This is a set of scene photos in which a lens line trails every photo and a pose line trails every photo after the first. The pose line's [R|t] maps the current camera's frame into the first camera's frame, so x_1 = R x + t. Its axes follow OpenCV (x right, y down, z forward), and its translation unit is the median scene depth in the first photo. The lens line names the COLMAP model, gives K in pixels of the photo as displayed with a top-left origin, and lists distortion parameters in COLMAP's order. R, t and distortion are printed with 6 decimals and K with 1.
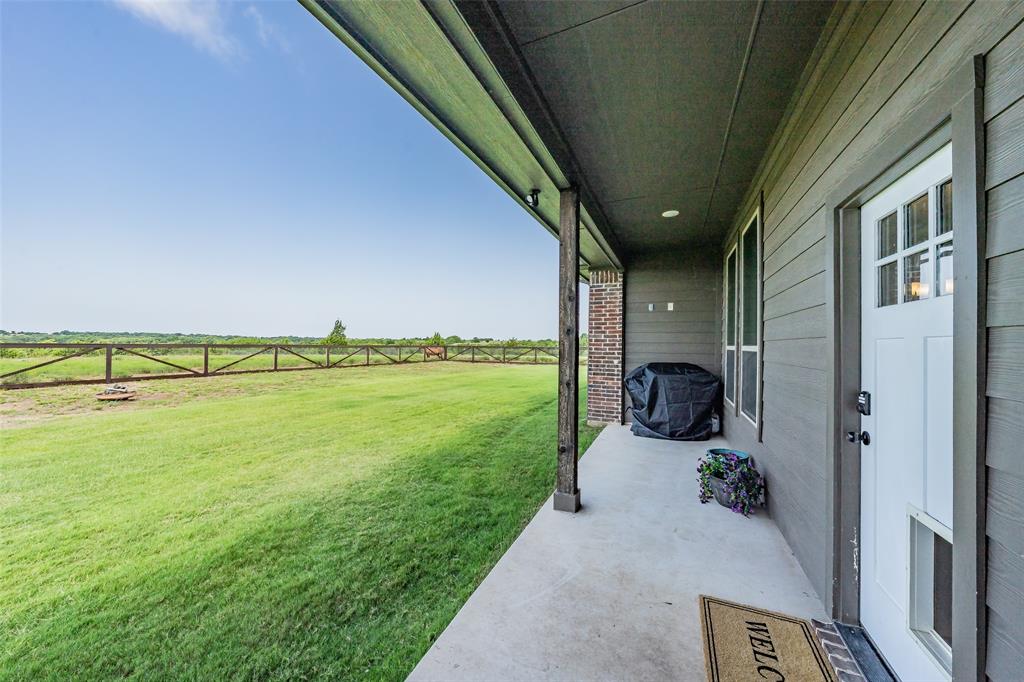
lens RADIAL K [[359.1, 0, 509.3], [0, 359.1, 338.0], [0, 0, 1]] dist [-0.006853, -0.000385]
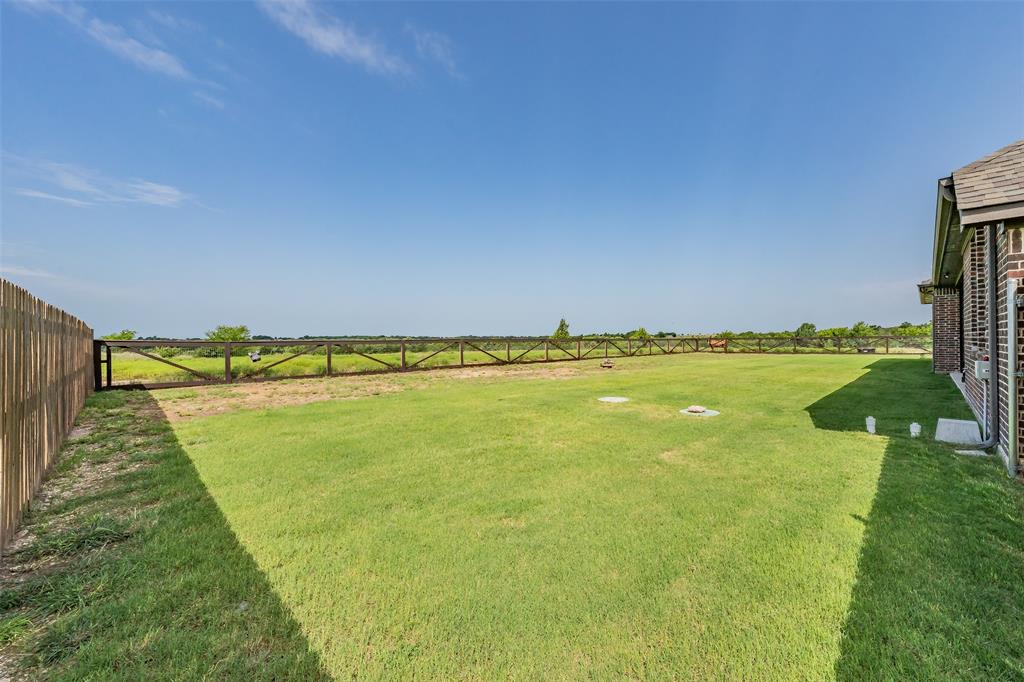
lens RADIAL K [[413.7, 0, 512.3], [0, 413.7, 335.5], [0, 0, 1]] dist [-0.000832, 0.000014]
pose [[0.940656, -0.020134, -0.338763, -0.182107], [0.022265, 0.999749, 0.002405, -0.004013], [0.338630, -0.009805, 0.940869, -0.294927]]
